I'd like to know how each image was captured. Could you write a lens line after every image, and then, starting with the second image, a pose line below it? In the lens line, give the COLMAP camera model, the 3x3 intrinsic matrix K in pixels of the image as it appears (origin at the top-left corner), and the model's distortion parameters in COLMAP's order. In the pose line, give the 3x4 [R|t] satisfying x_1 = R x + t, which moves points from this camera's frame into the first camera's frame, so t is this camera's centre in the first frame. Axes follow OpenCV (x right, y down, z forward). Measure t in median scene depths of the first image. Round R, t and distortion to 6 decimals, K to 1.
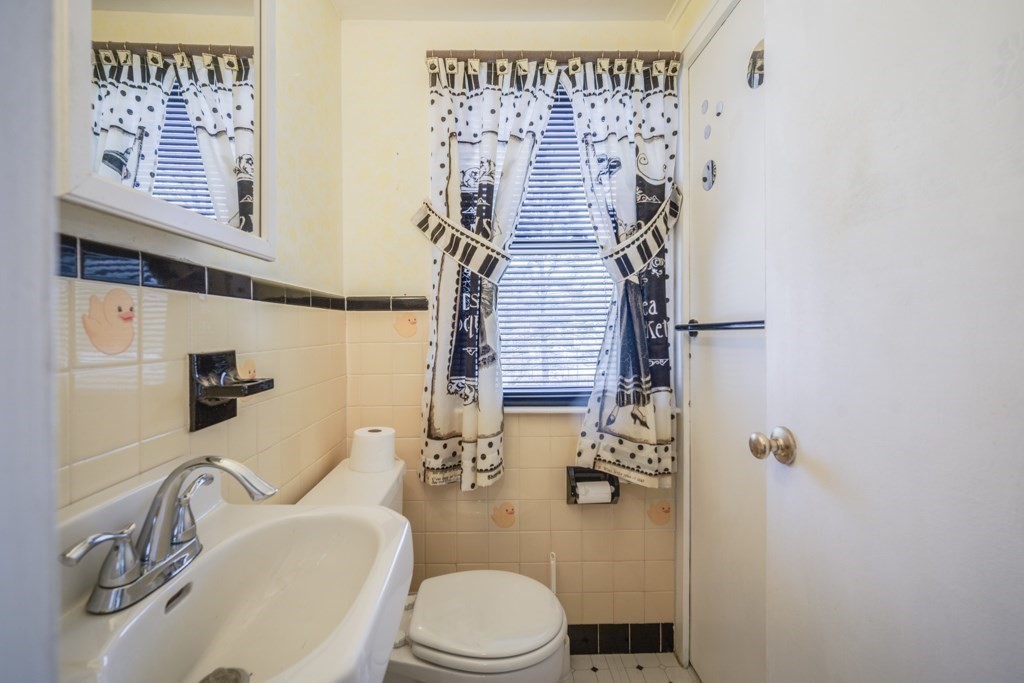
lens RADIAL K [[450.5, 0, 490.1], [0, 450.5, 332.1], [0, 0, 1]] dist [0.002021, -0.001402]
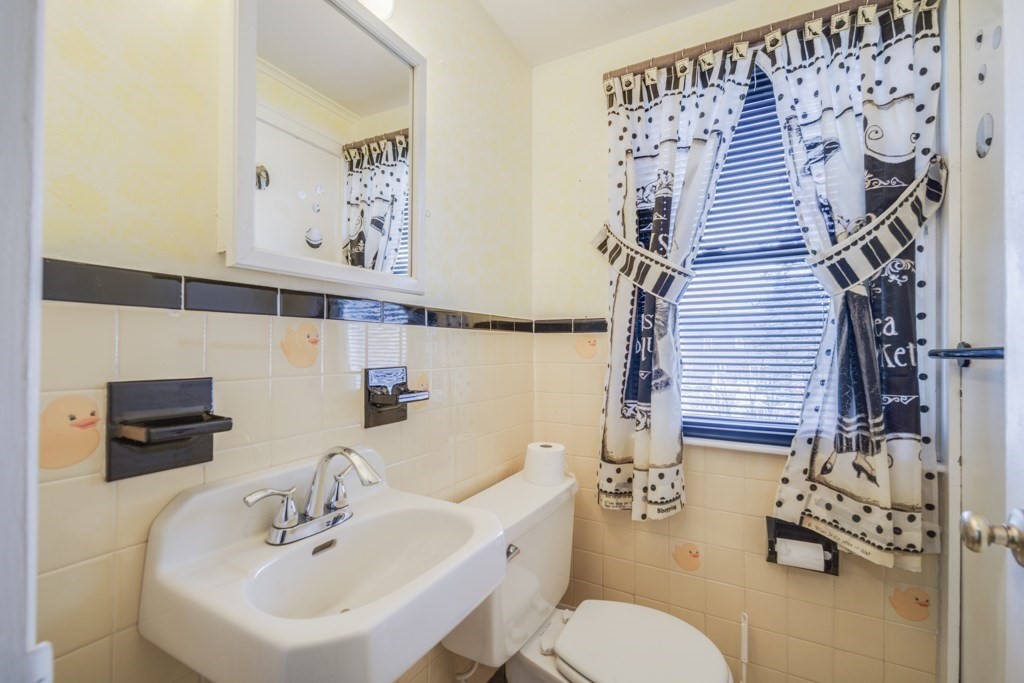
lens RADIAL K [[450.5, 0, 510.1], [0, 450.5, 346.5], [0, 0, 1]] dist [0.002021, -0.001402]
pose [[0.867194, 0.008038, -0.497905, 0.182302], [-0.011968, 0.999917, -0.004702, -0.009365], [0.497826, 0.010036, 0.867219, 0.030567]]
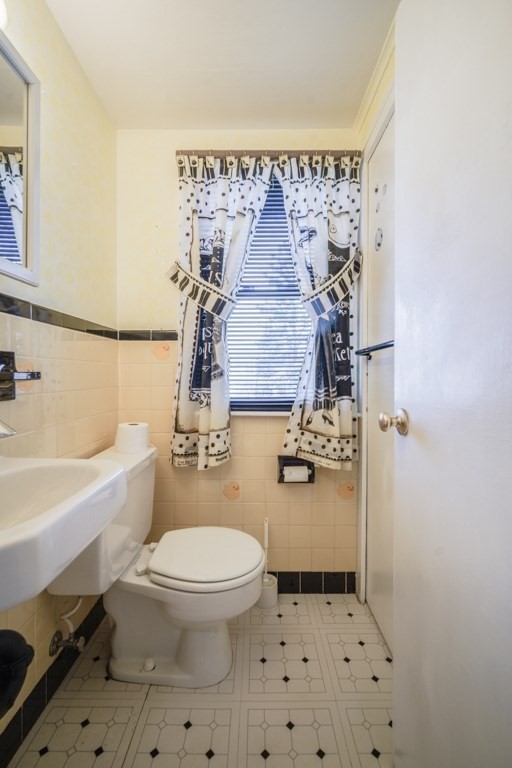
lens RADIAL K [[337.8, 0, 251.6], [0, 337.8, 377.4], [0, 0, 1]] dist [0.002021, -0.001402]
pose [[0.999742, 0.009458, -0.020650, 0.116601], [-0.009451, 0.999955, 0.000436, 0.065319], [0.020653, -0.000240, 0.999787, -0.026966]]
